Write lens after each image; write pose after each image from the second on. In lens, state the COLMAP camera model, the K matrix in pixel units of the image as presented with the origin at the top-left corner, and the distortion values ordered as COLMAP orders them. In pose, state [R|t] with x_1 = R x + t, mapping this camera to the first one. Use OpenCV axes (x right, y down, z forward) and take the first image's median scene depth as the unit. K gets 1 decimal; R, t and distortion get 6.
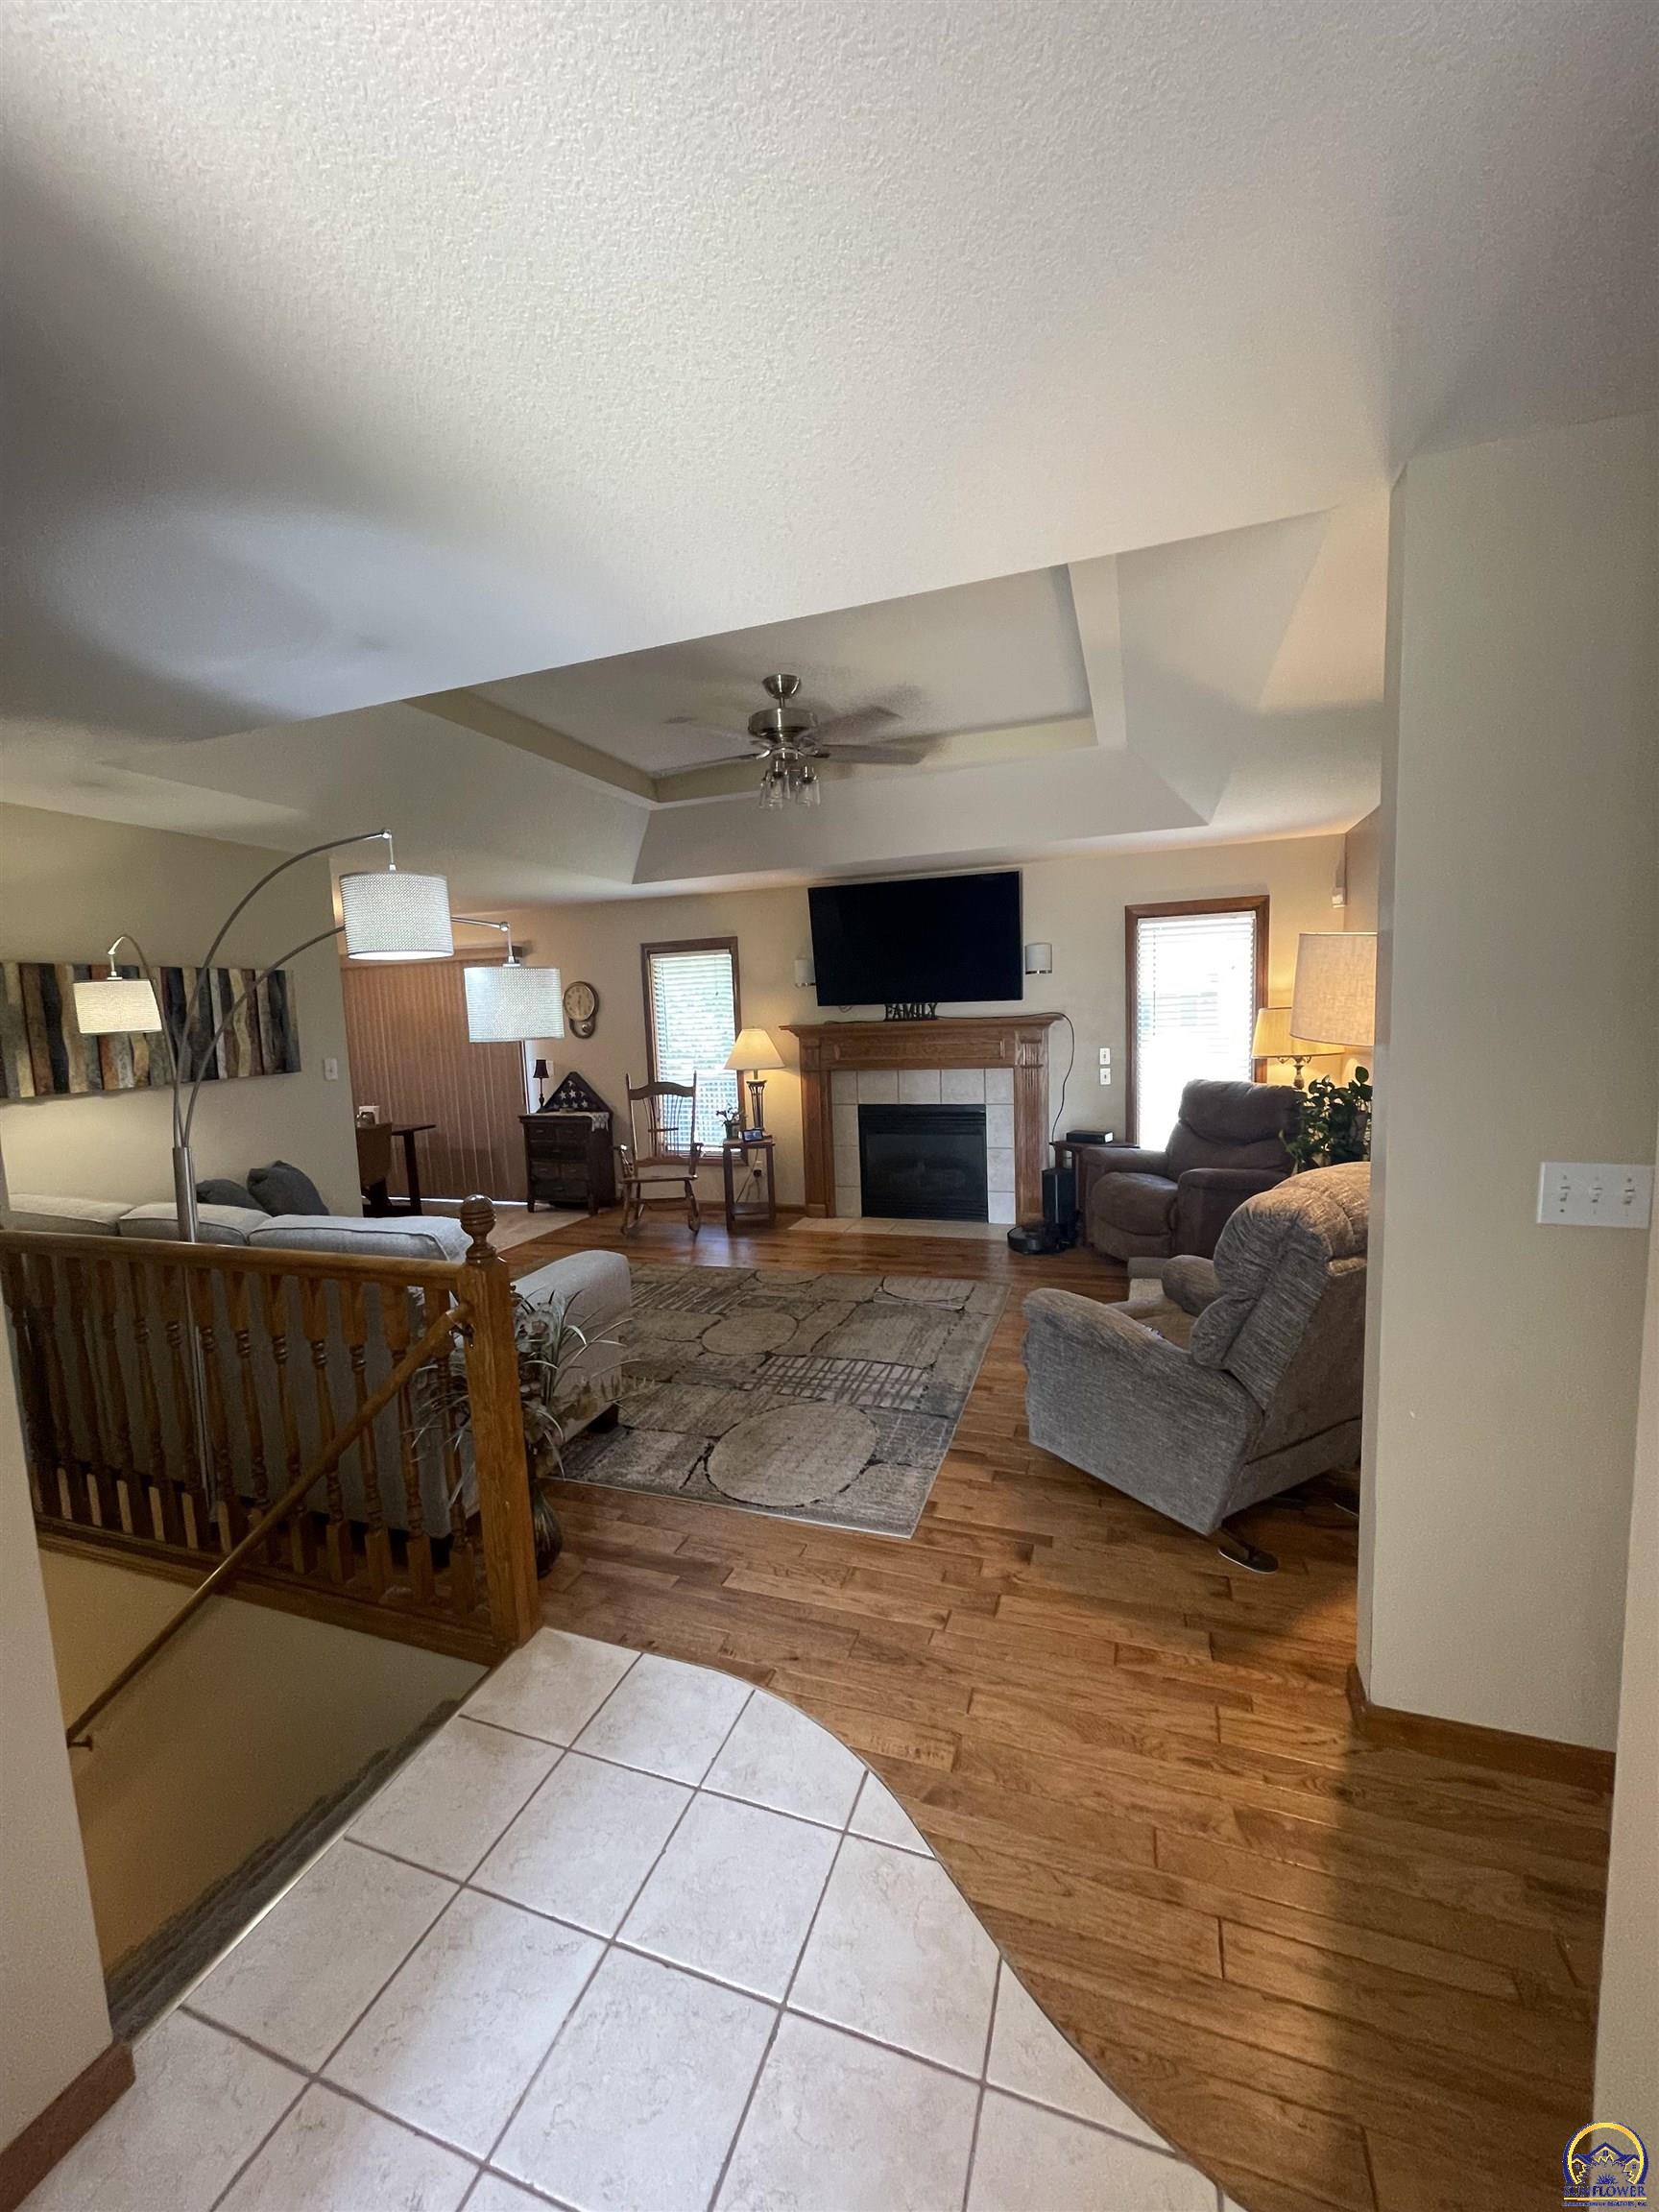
lens RADIAL K [[902.7, 0, 806.5], [0, 902.7, 1111.7], [0, 0, 1]] dist [-0.000442, 0.000315]
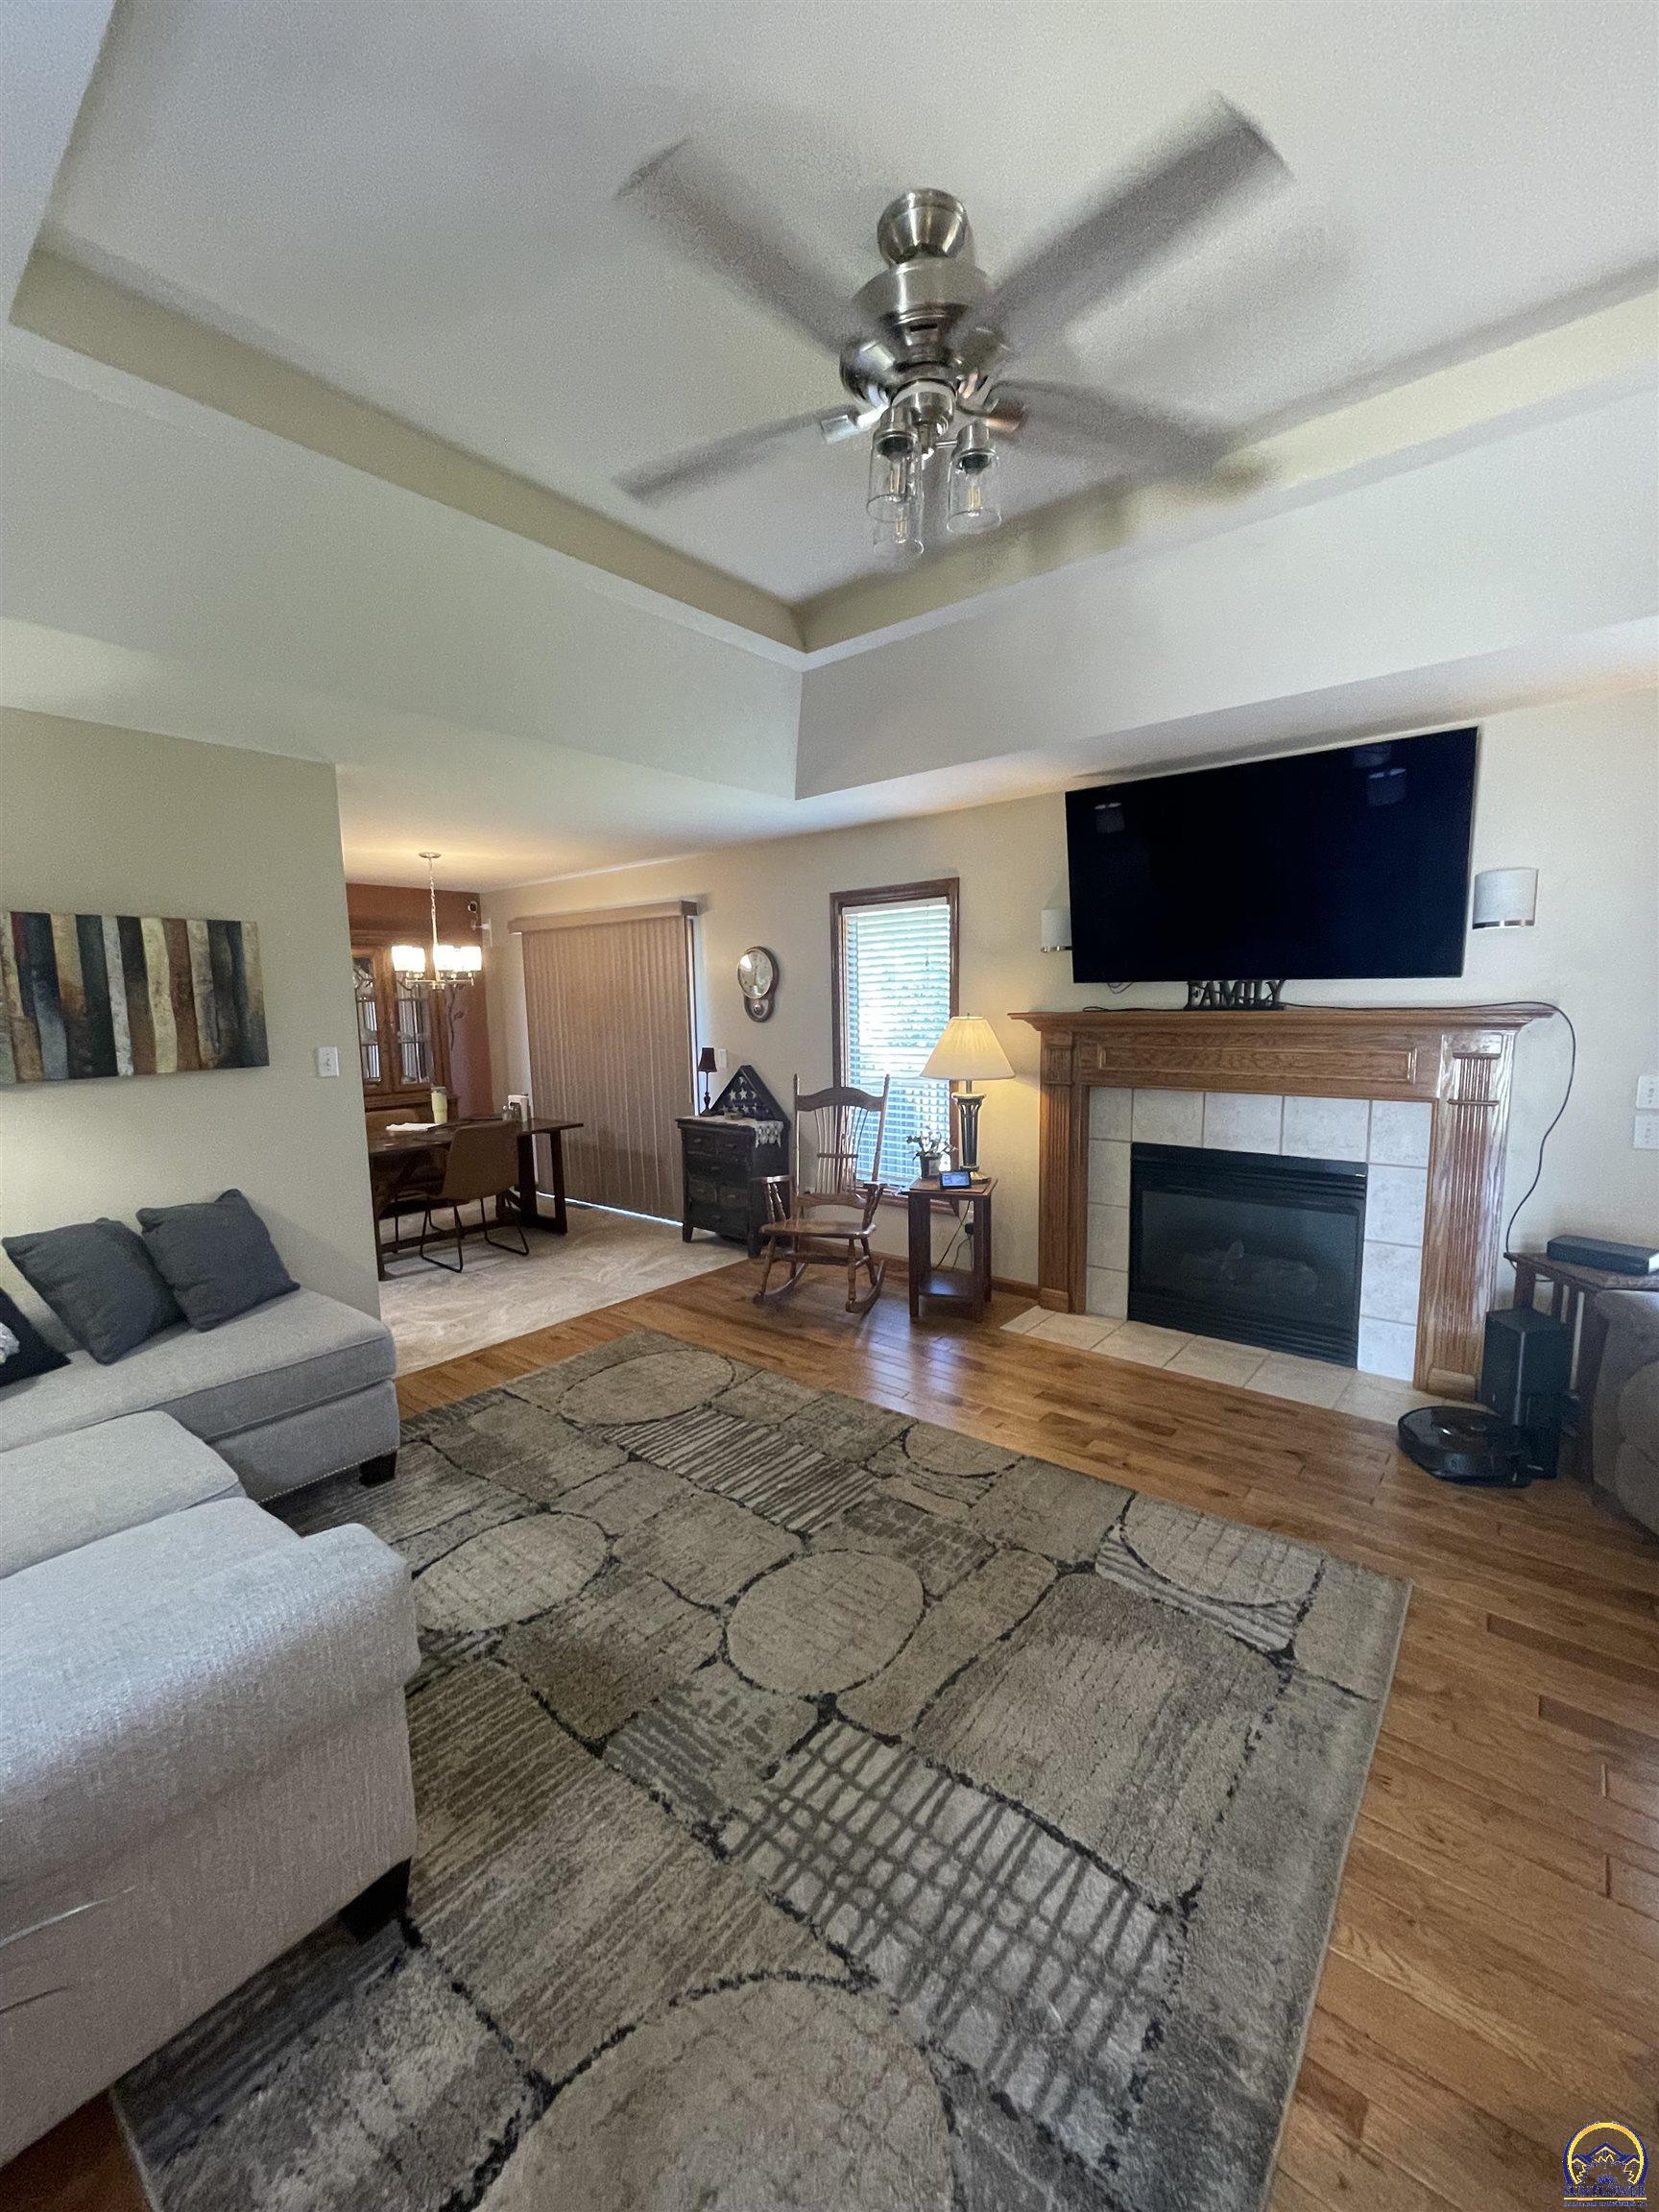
lens RADIAL K [[902.7, 0, 806.5], [0, 902.7, 1111.7], [0, 0, 1]] dist [-0.000442, 0.000315]
pose [[0.939438, 0.062212, -0.337026, 0.079828], [-0.053129, 0.997934, 0.036116, -0.057575], [0.338576, -0.016023, 0.940803, 0.488670]]
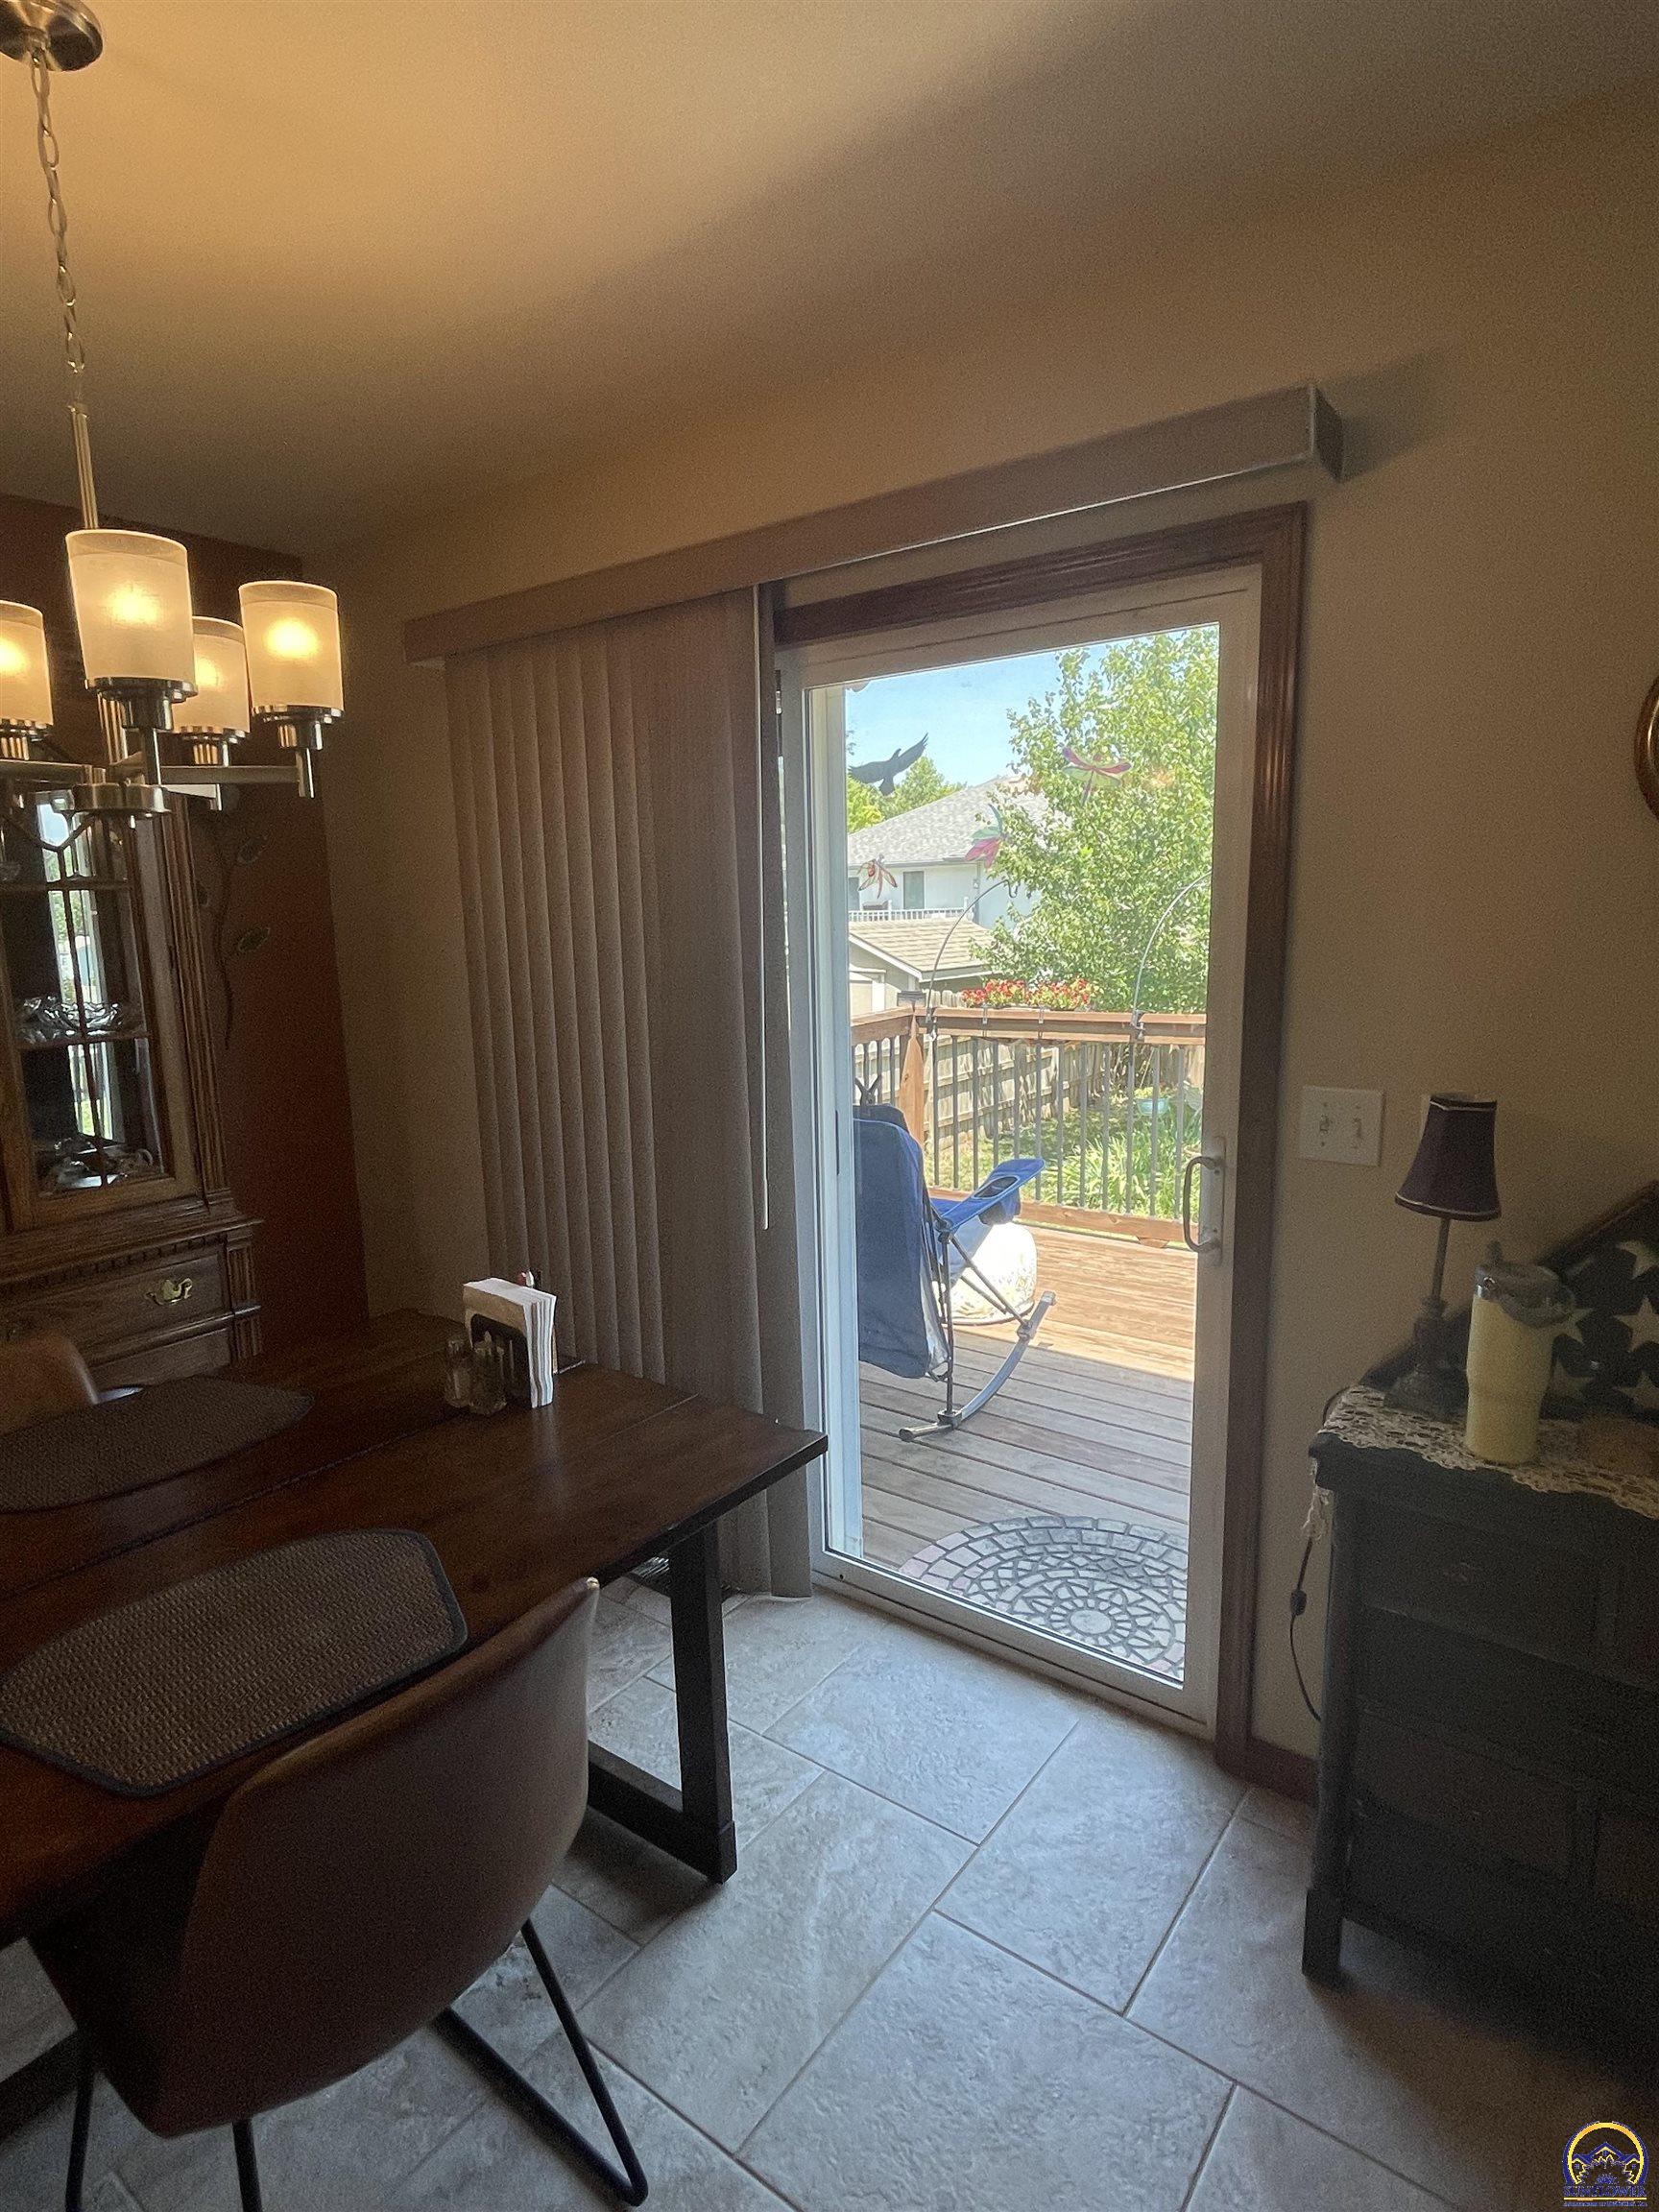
lens RADIAL K [[1193.0, 0, 798.5], [0, 1193.0, 1120.0], [0, 0, 1]] dist [0.019507, -0.047808]
pose [[0.958005, 0.066441, -0.278947, -0.562134], [-0.043974, 0.995320, 0.086045, -0.108958], [0.283358, -0.070165, 0.956444, 1.234547]]
